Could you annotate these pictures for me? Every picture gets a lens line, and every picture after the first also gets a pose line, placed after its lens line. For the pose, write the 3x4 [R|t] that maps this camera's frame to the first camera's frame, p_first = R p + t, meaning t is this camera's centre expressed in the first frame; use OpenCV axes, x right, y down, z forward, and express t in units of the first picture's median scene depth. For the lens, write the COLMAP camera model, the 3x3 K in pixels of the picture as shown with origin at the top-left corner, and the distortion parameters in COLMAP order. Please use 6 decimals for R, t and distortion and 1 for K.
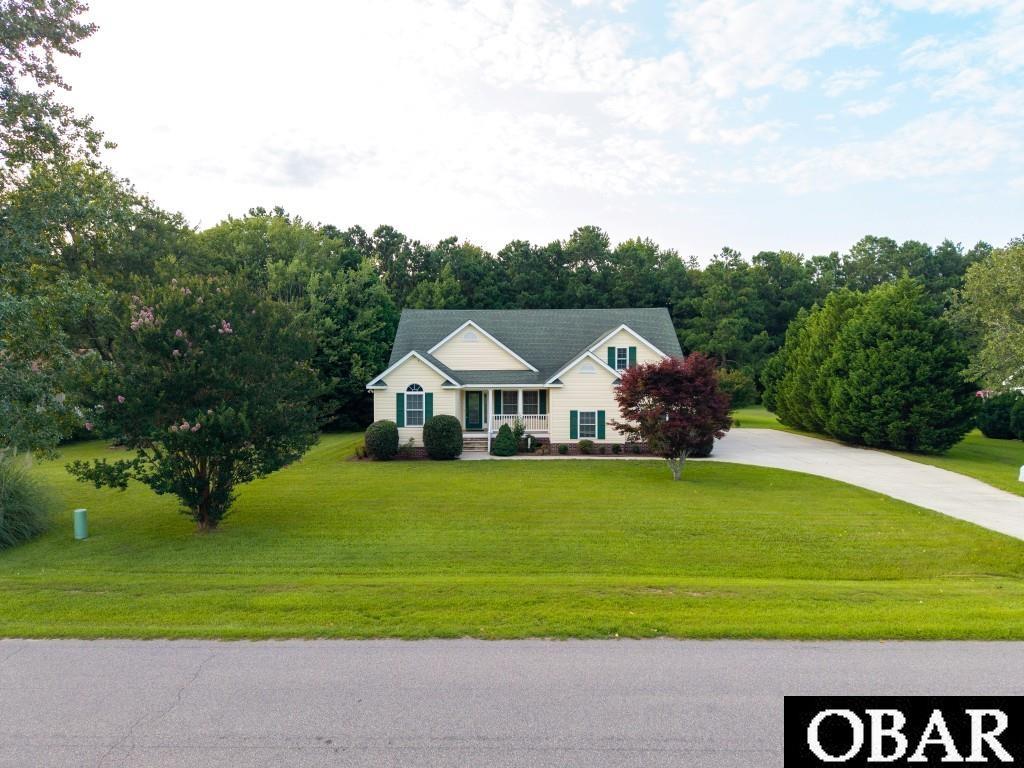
lens RADIAL K [[698.8, 0, 511.9], [0, 698.8, 381.9], [0, 0, 1]] dist [0.031963, -0.000238]
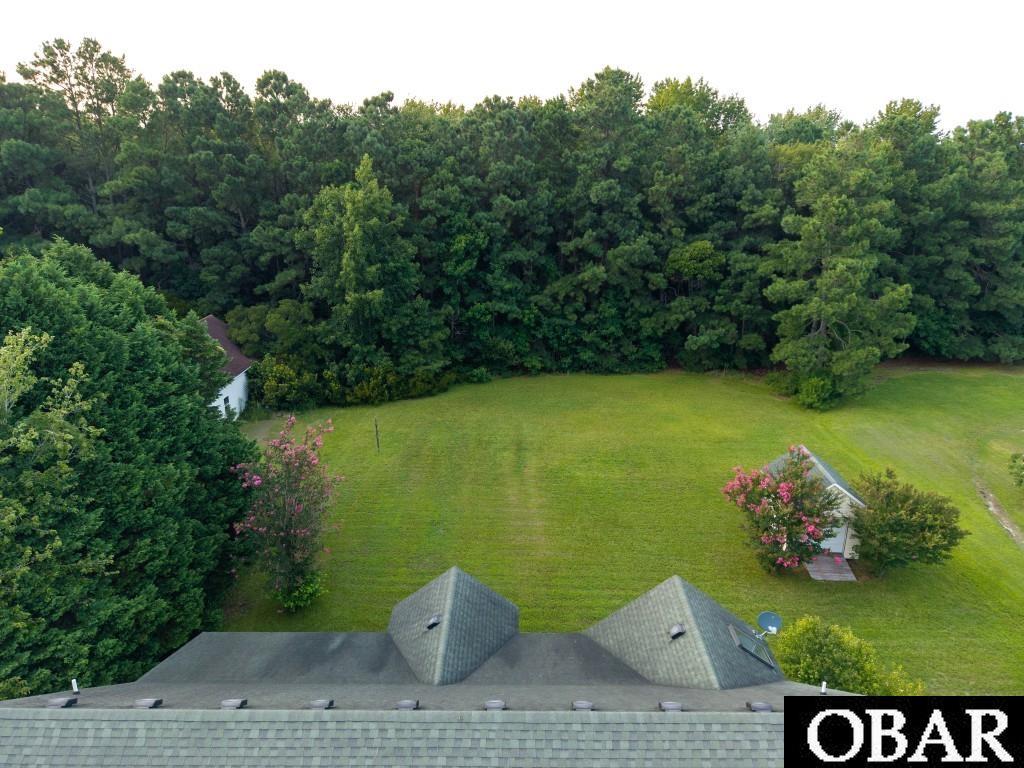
lens RADIAL K [[682.7, 0, 513.3], [0, 682.7, 385.0], [0, 0, 1]] dist [-0.000522, -0.001727]
pose [[0.999977, 0.000408, -0.006807, 0.071746], [0.001635, 0.954779, 0.297311, -0.349814], [0.006621, -0.297315, 0.954756, 0.909285]]
